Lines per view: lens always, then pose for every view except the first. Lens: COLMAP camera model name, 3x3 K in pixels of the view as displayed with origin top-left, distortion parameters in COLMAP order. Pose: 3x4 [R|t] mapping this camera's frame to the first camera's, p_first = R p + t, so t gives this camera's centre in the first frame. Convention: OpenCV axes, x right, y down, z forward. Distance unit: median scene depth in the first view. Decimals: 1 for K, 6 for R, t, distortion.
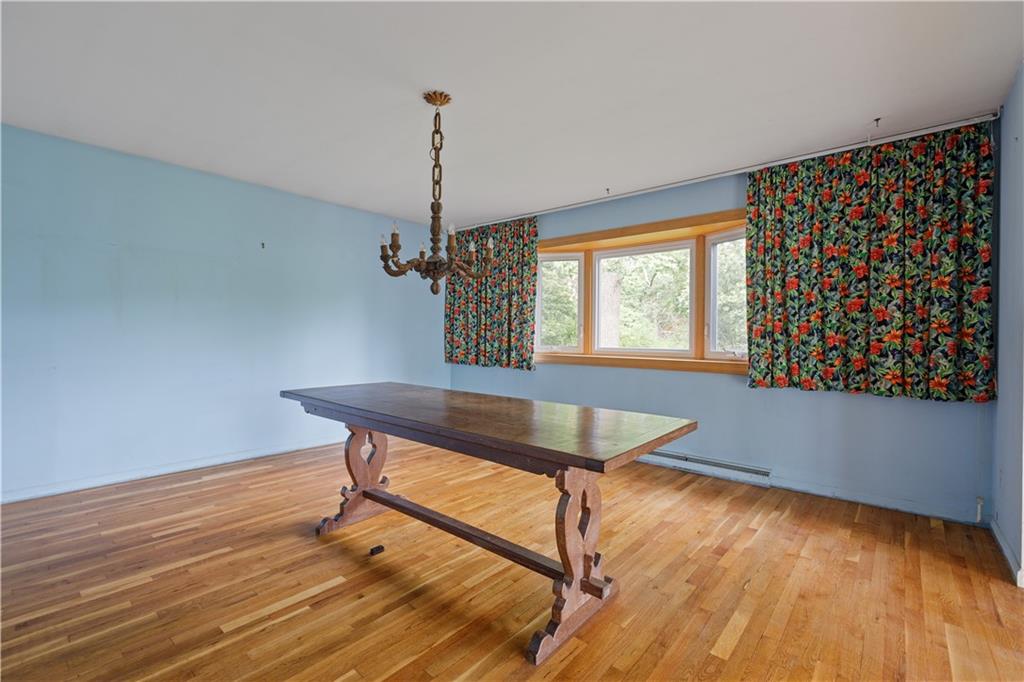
lens RADIAL K [[468.0, 0, 521.0], [0, 468.0, 339.0], [0, 0, 1]] dist [-0.001380, -0.000394]
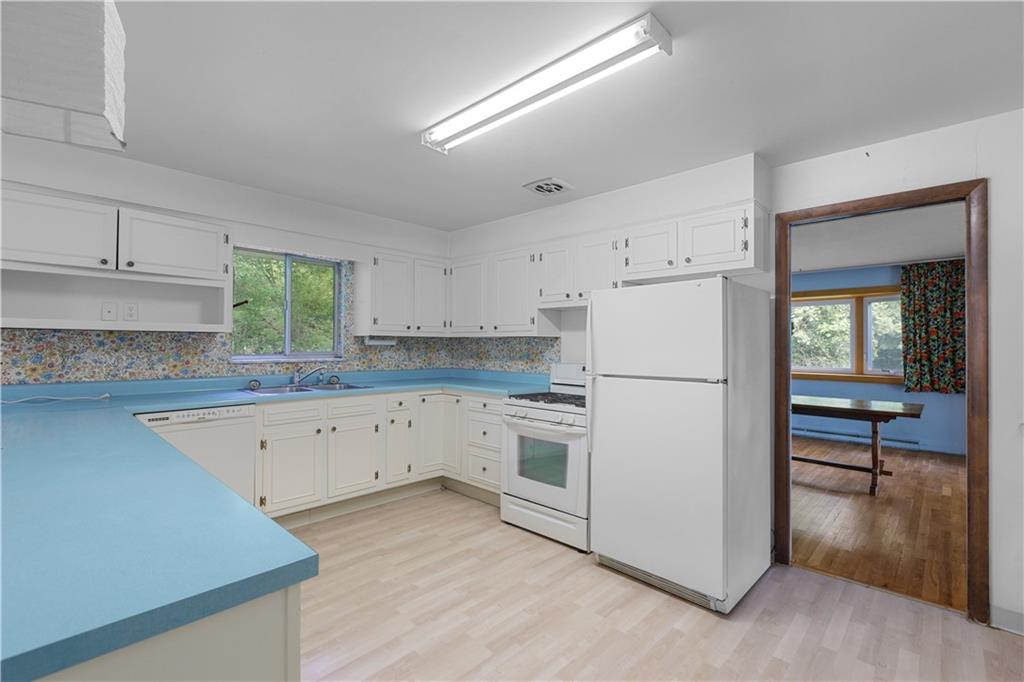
lens RADIAL K [[468.0, 0, 526.3], [0, 468.0, 341.9], [0, 0, 1]] dist [-0.001380, -0.000394]
pose [[0.999141, -0.007471, -0.040760, -0.848742], [0.006962, 0.999896, -0.012621, -0.069000], [0.040850, 0.012326, 0.999089, -0.785542]]
